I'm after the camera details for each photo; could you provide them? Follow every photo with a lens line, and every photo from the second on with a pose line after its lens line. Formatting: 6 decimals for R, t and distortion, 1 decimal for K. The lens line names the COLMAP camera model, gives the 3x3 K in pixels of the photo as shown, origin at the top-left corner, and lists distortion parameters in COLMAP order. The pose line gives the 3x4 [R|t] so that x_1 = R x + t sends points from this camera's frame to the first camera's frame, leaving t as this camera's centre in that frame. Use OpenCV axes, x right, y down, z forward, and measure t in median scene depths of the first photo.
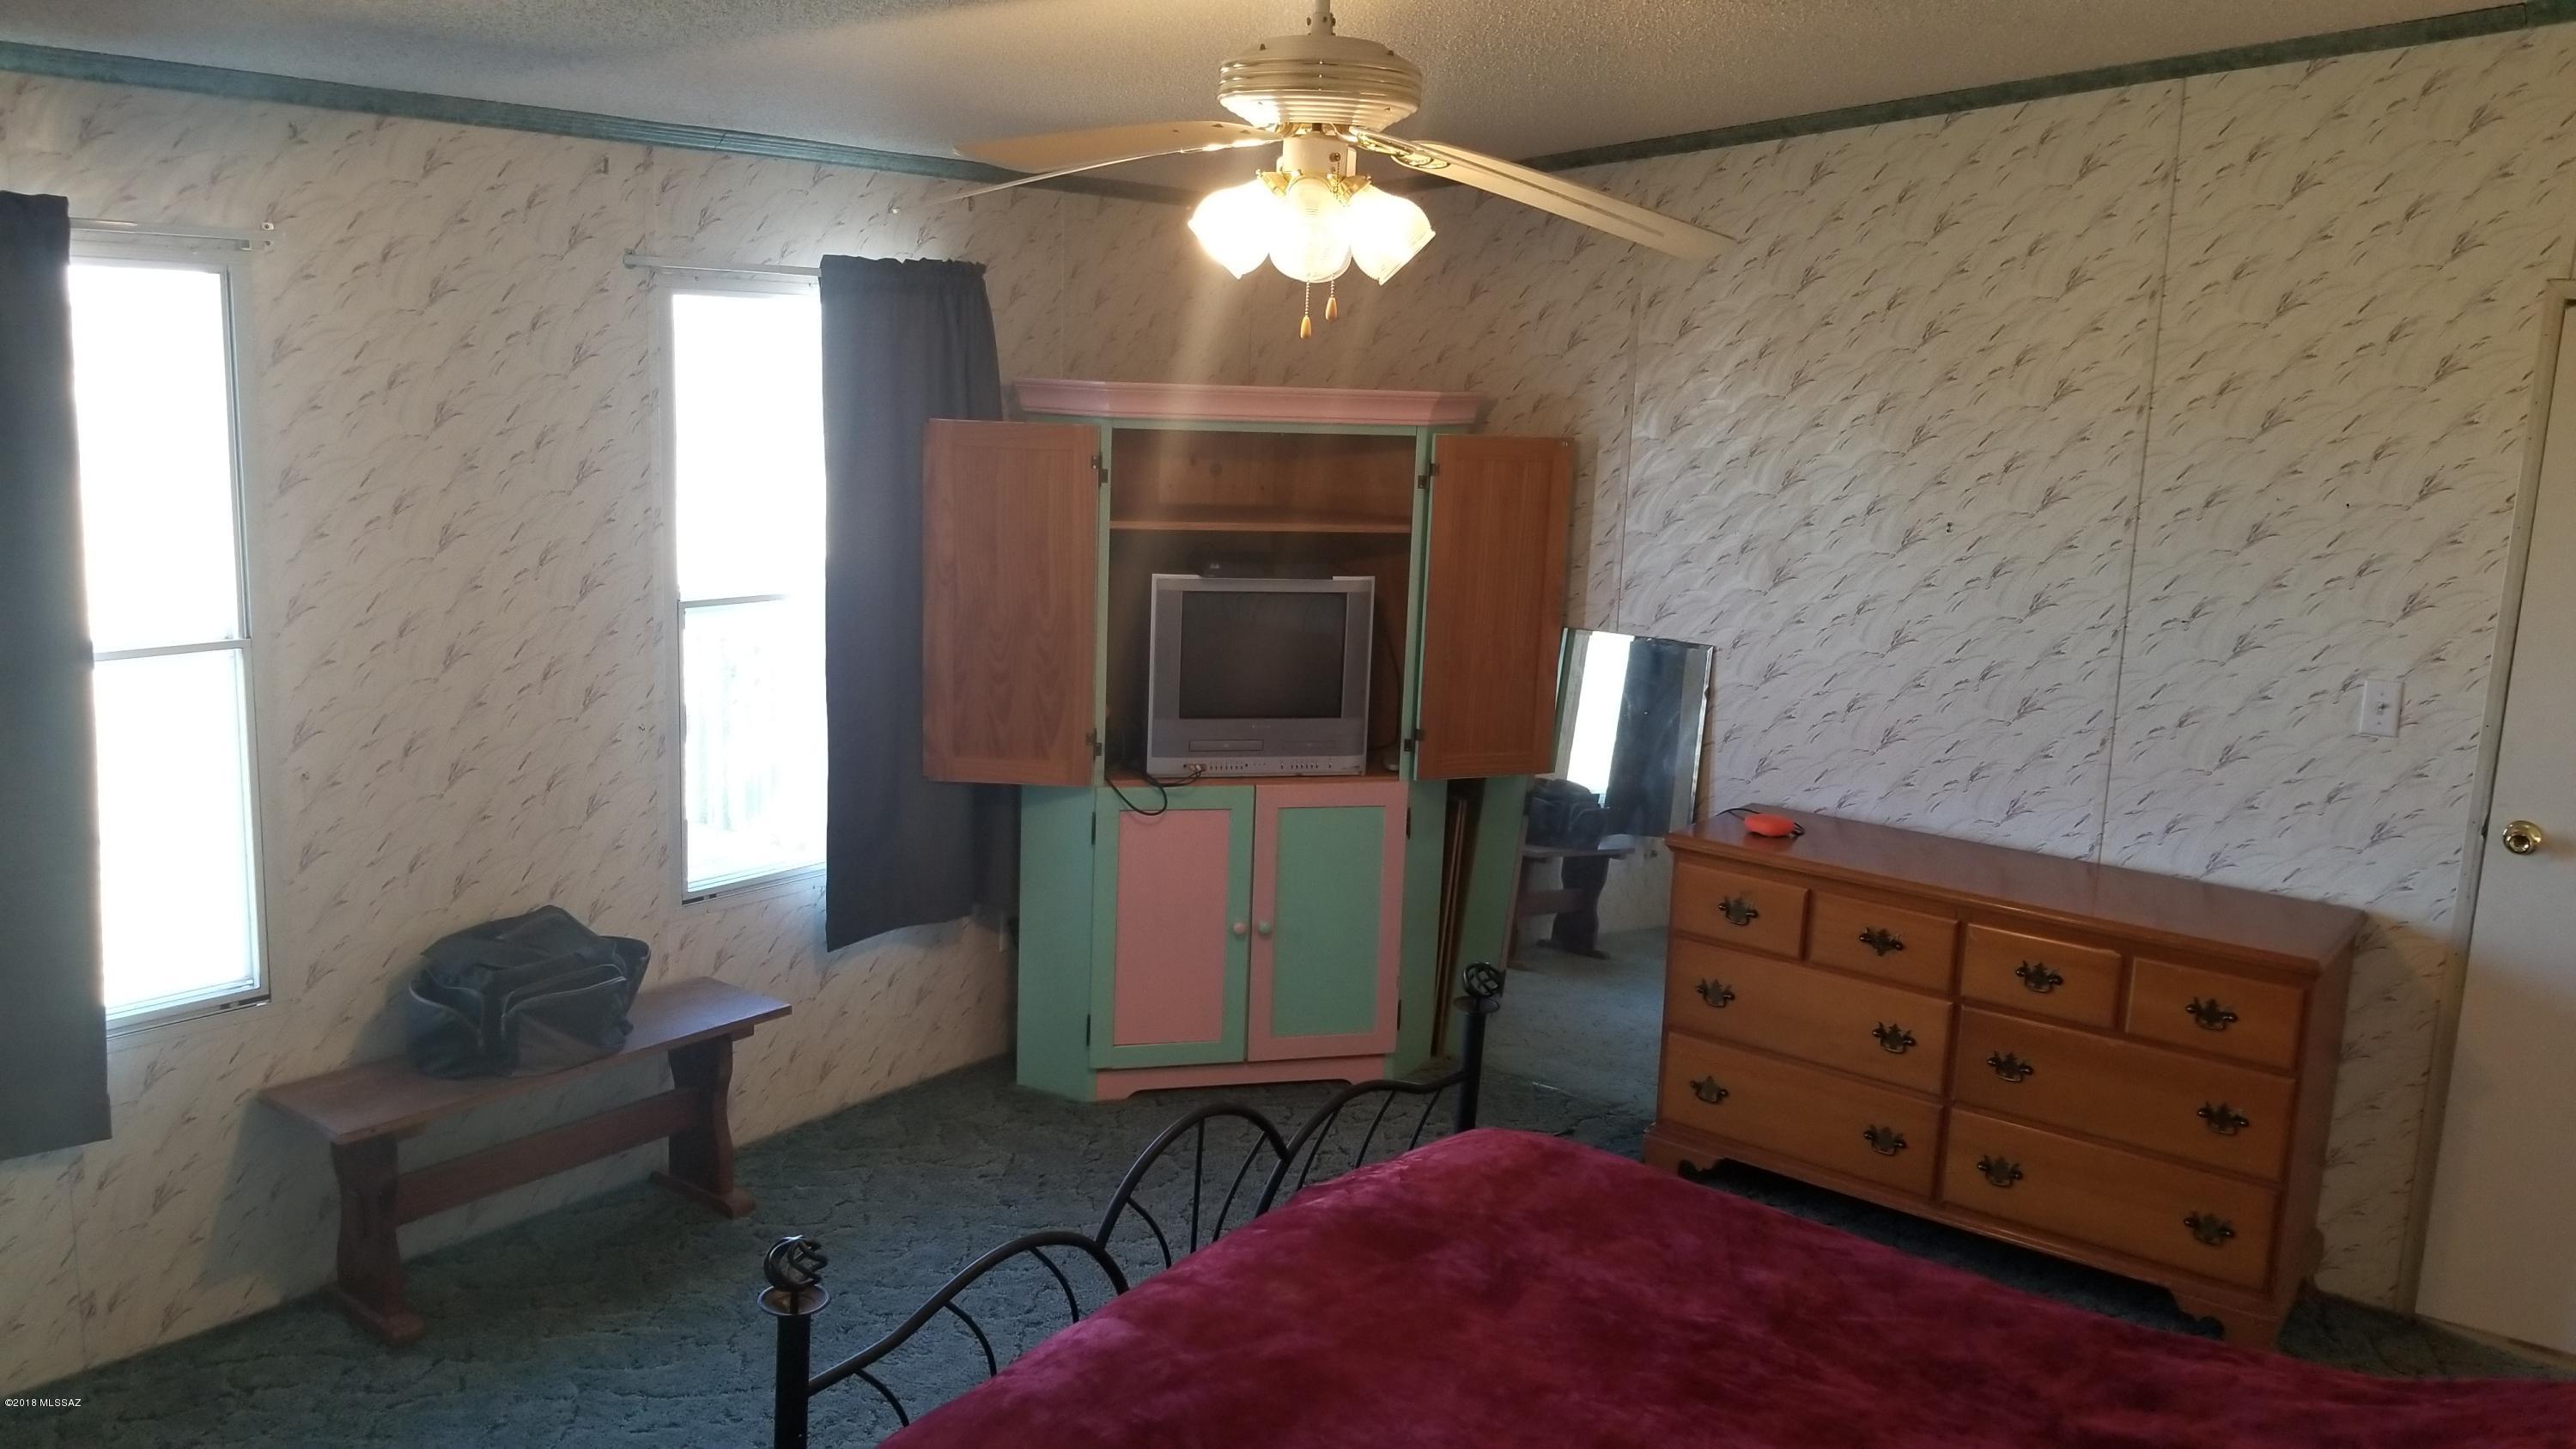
lens RADIAL K [[2076.4, 0, 1284.6], [0, 2076.4, 685.1], [0, 0, 1]] dist [0.092771, -0.186251]
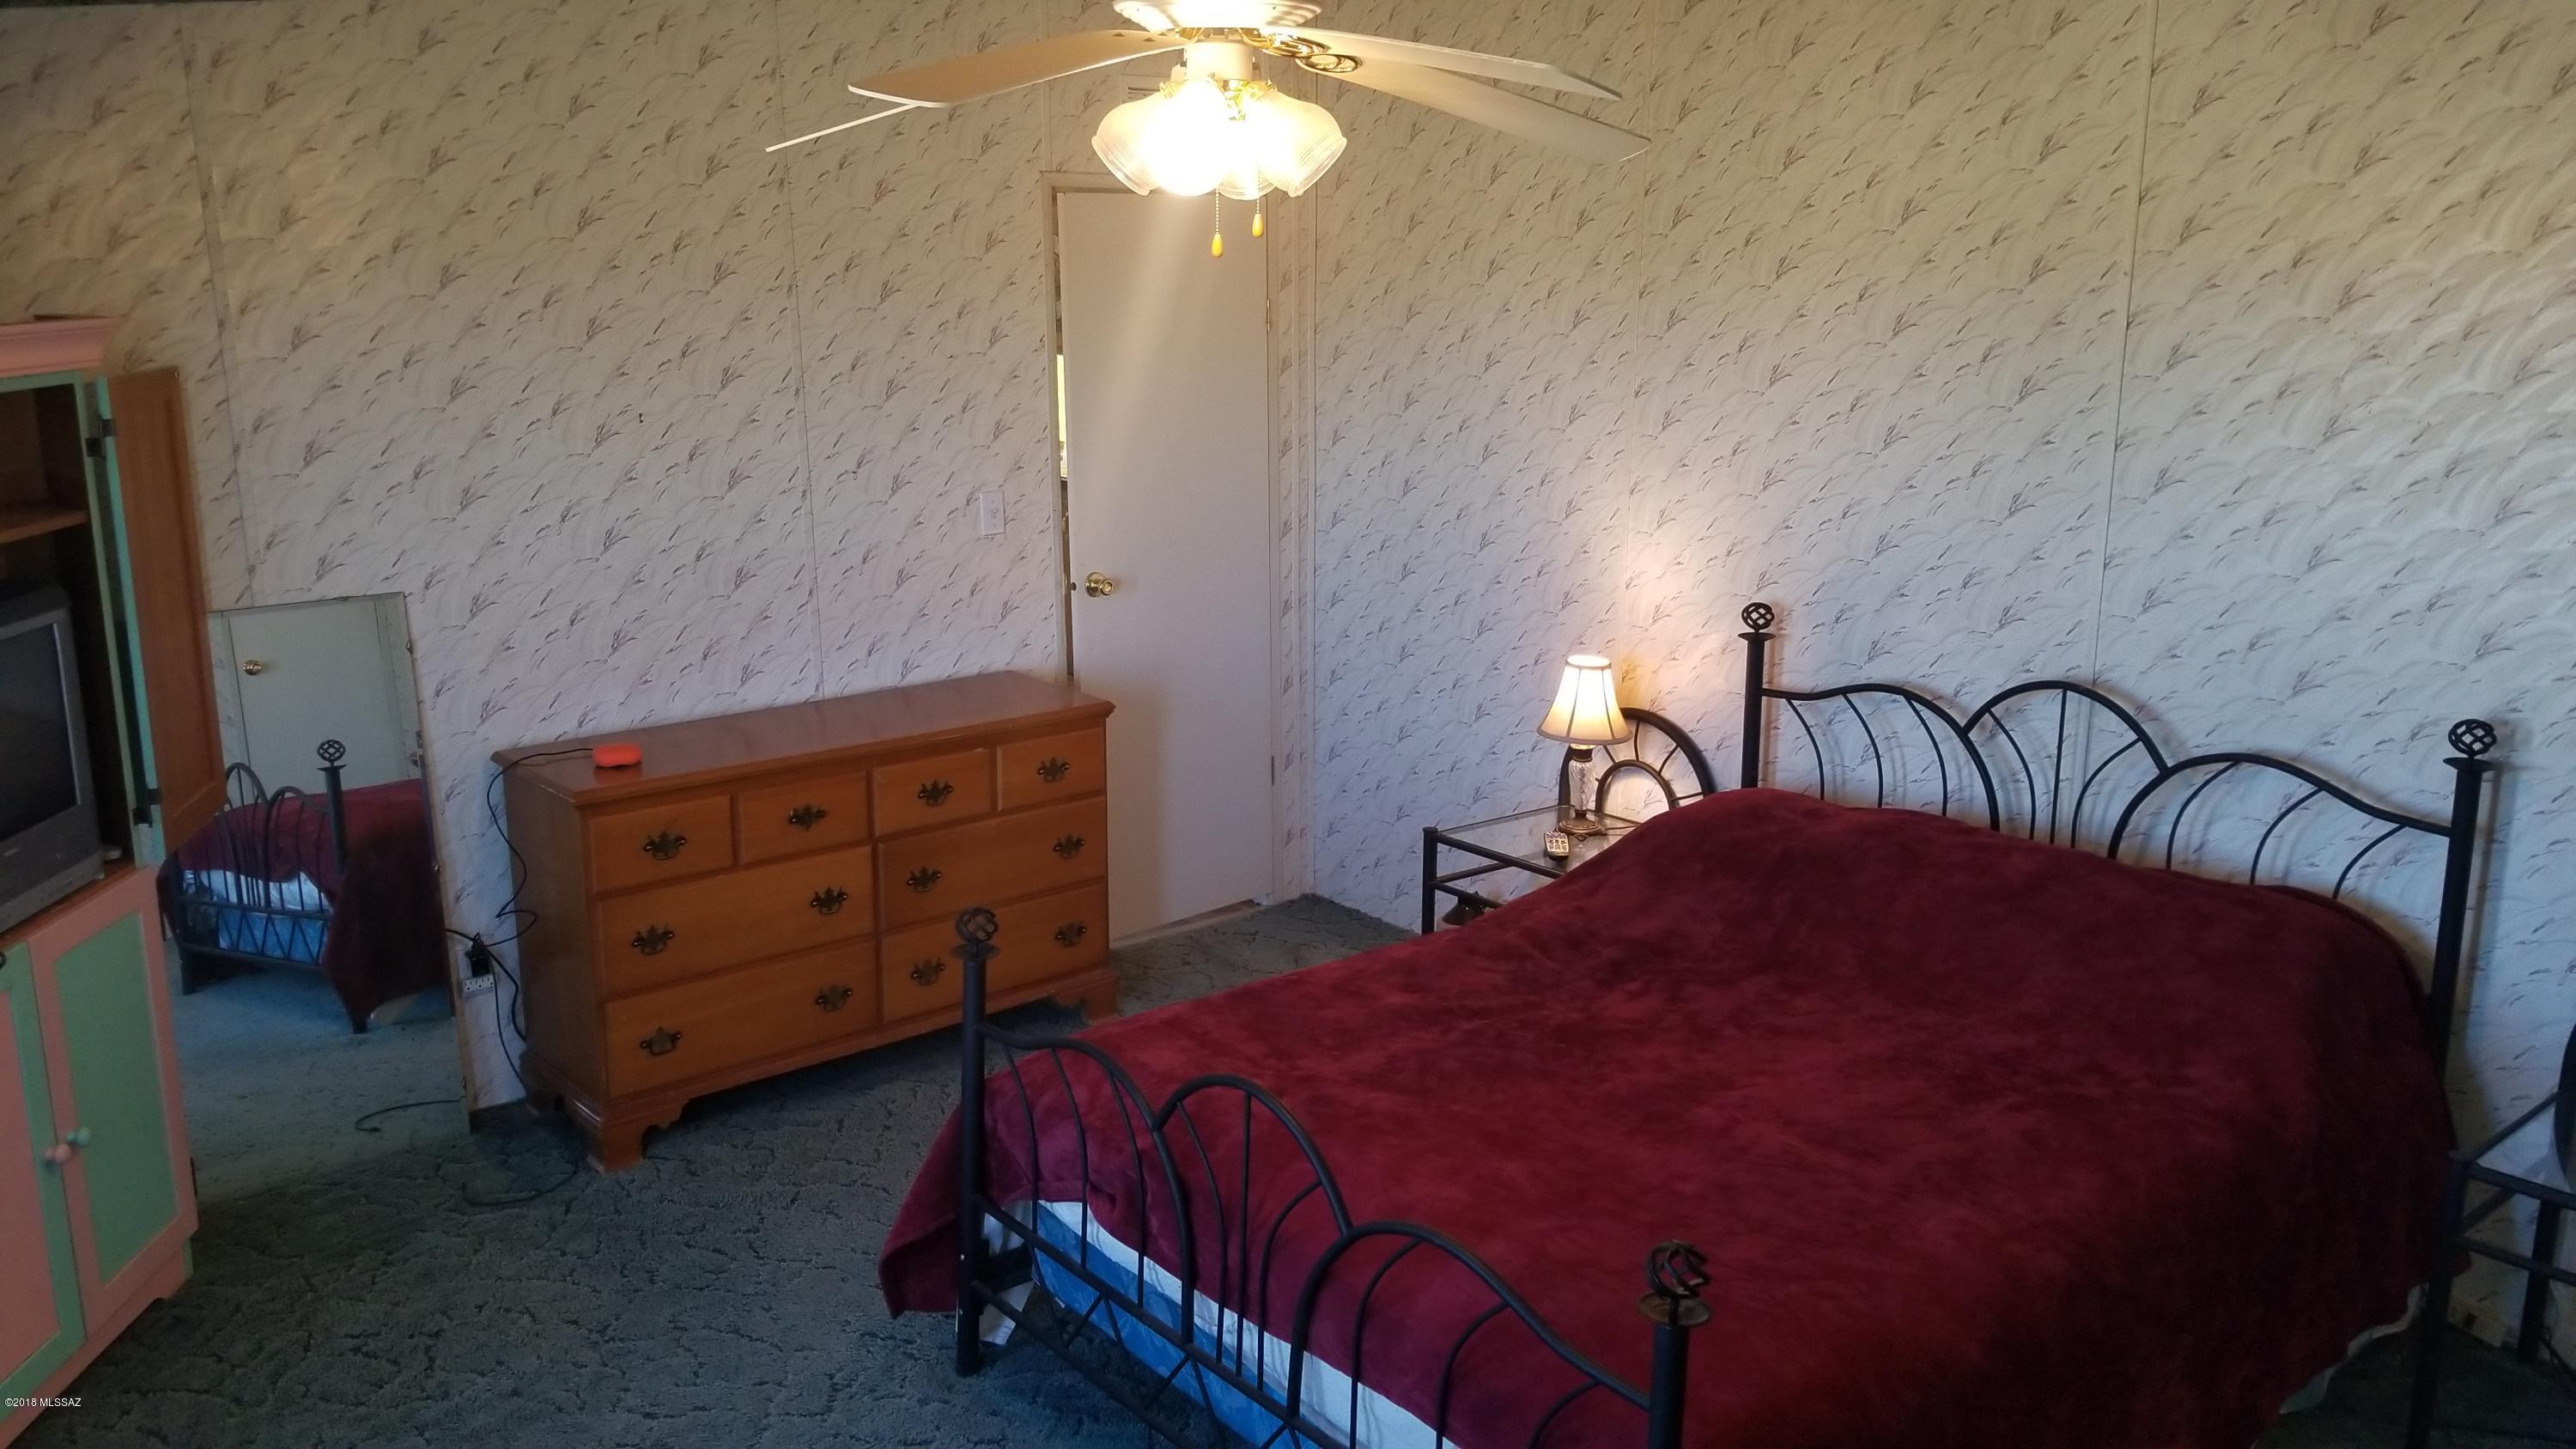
lens RADIAL K [[2076.4, 0, 1284.6], [0, 2076.4, 685.1], [0, 0, 1]] dist [0.092771, -0.186251]
pose [[0.185925, -0.240139, 0.952767, -0.640440], [0.166432, 0.963359, 0.210331, -0.118514], [-0.968366, 0.119465, 0.219079, 0.534580]]
